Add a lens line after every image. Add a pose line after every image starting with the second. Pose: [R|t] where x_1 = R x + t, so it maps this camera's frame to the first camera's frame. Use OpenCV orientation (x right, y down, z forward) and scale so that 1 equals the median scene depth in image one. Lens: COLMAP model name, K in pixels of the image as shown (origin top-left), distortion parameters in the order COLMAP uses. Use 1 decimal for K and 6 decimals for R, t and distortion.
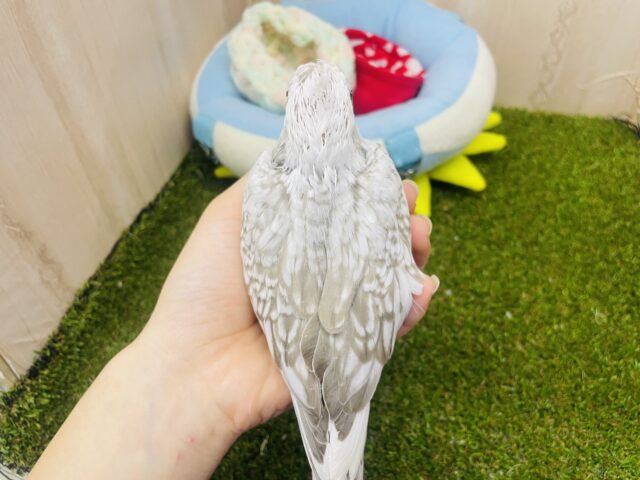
lens RADIAL K [[502.4, 0, 325.8], [0, 502.4, 233.1], [0, 0, 1]] dist [0.058548, -0.109020]
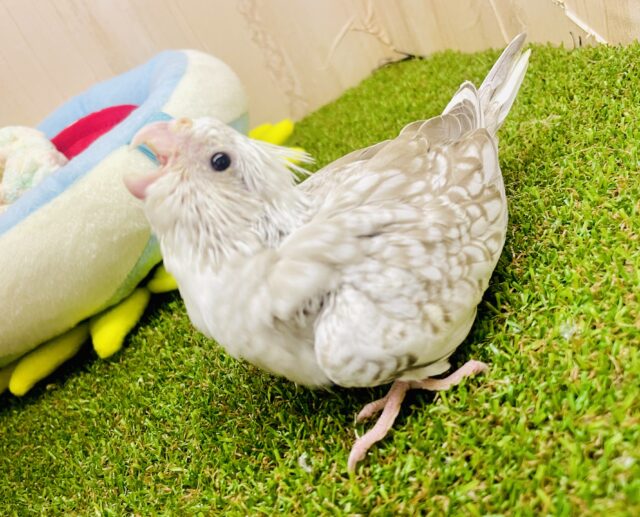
lens RADIAL K [[567.8, 0, 282.5], [0, 567.8, 264.4], [0, 0, 1]] dist [0.038616, -0.054962]
pose [[0.743707, -0.600824, 0.293105, -0.045149], [0.668505, 0.668957, -0.324957, 0.293801], [-0.000833, 0.437615, 0.899162, 0.407128]]
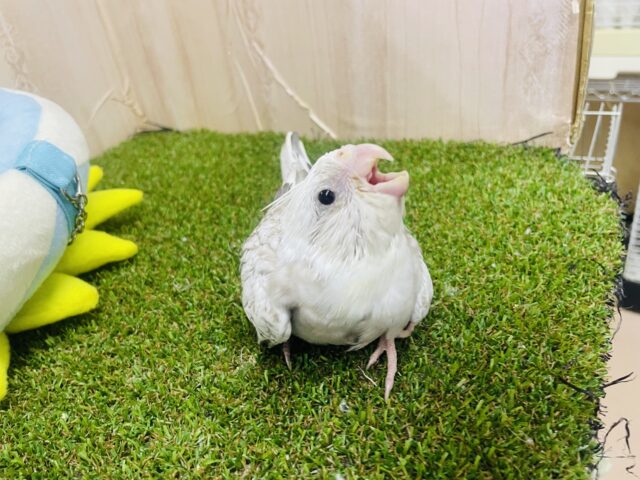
lens RADIAL K [[502.4, 0, 314.8], [0, 502.4, 234.5], [0, 0, 1]] dist [0.058548, -0.109020]
pose [[0.302750, -0.534853, 0.788844, -0.305904], [0.783382, 0.611060, 0.113658, 0.081460], [-0.542821, 0.583556, 0.603993, 0.477092]]
